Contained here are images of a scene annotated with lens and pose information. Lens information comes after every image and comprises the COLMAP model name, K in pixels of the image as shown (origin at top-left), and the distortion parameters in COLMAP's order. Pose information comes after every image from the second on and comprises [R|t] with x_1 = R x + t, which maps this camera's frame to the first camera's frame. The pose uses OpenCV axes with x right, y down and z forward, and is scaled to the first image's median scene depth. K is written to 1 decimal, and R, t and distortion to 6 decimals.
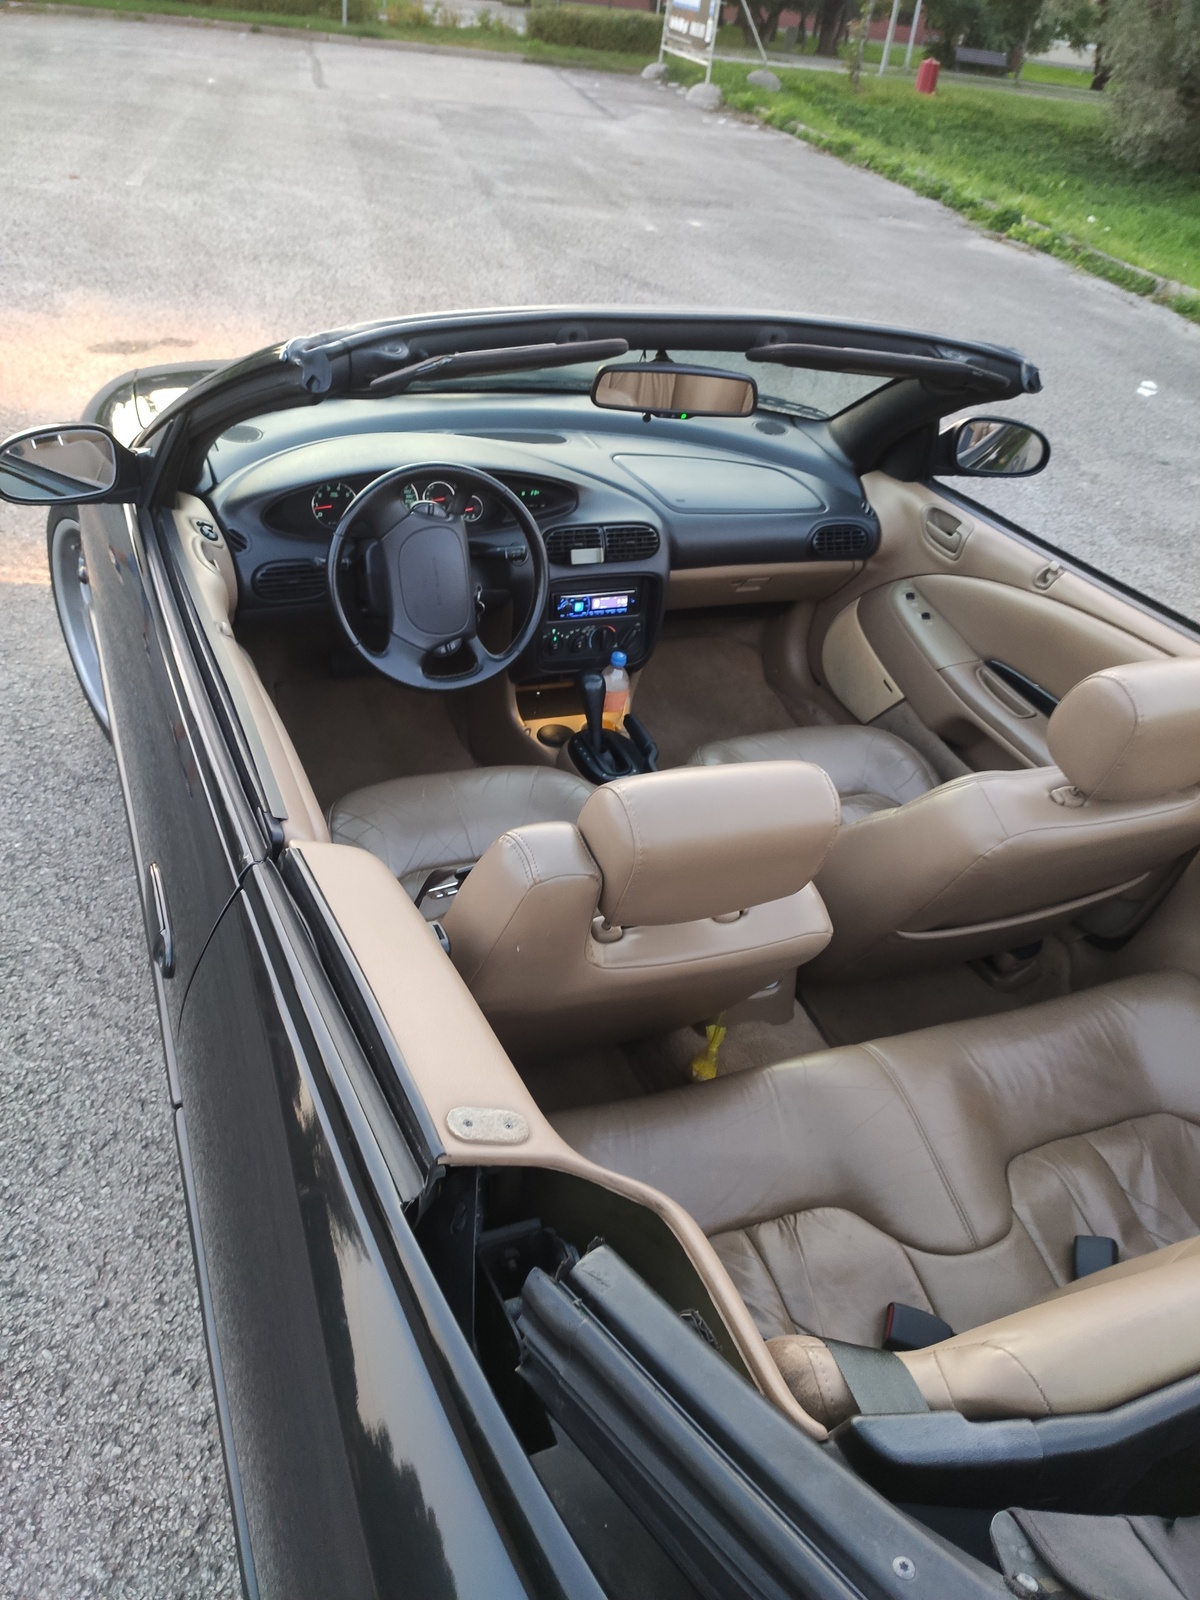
lens RADIAL K [[1217.1, 0, 600.0], [0, 1217.1, 800.0], [0, 0, 1]] dist [-0.013964, -0.008414]
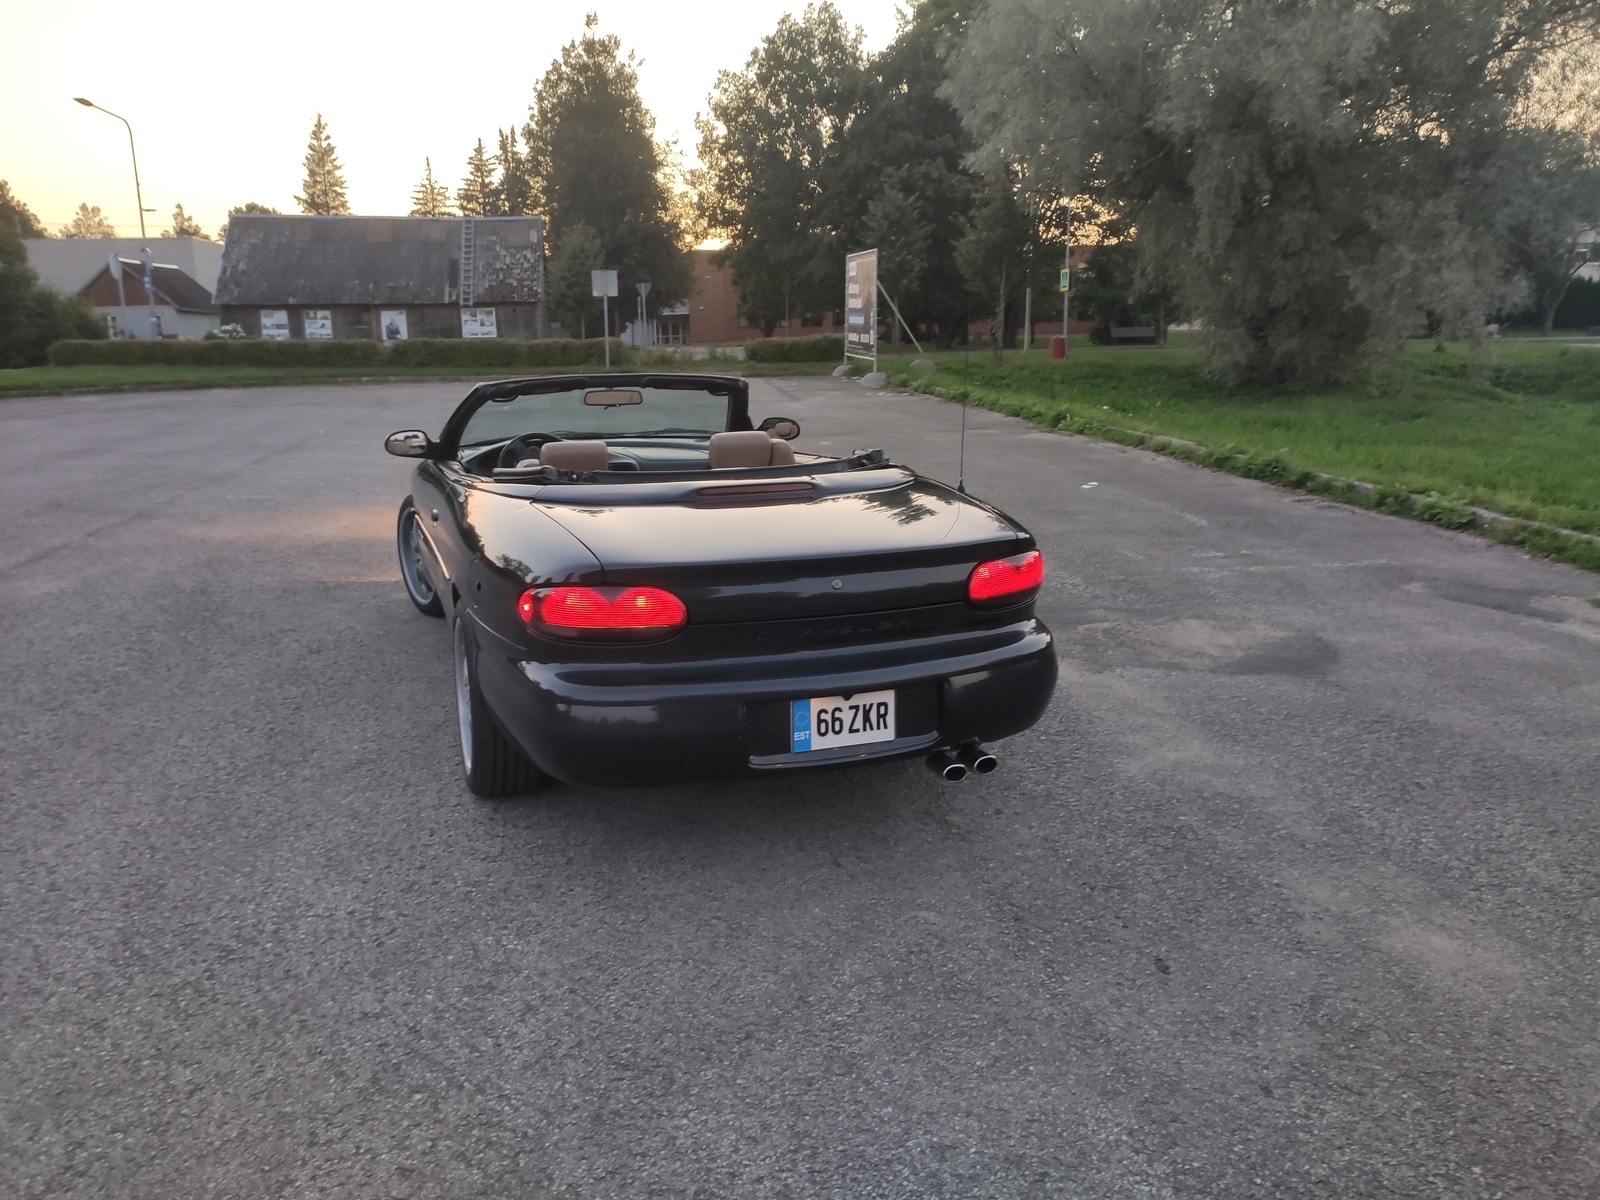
lens RADIAL K [[1213.1, 0, 800.0], [0, 1213.1, 600.0], [0, 0, 1]] dist [0.072414, -0.096821]
pose [[0.991718, -0.110756, -0.065023, 0.062305], [0.079096, 0.925577, -0.370205, 0.119063], [0.101187, 0.361996, 0.926672, -0.145238]]
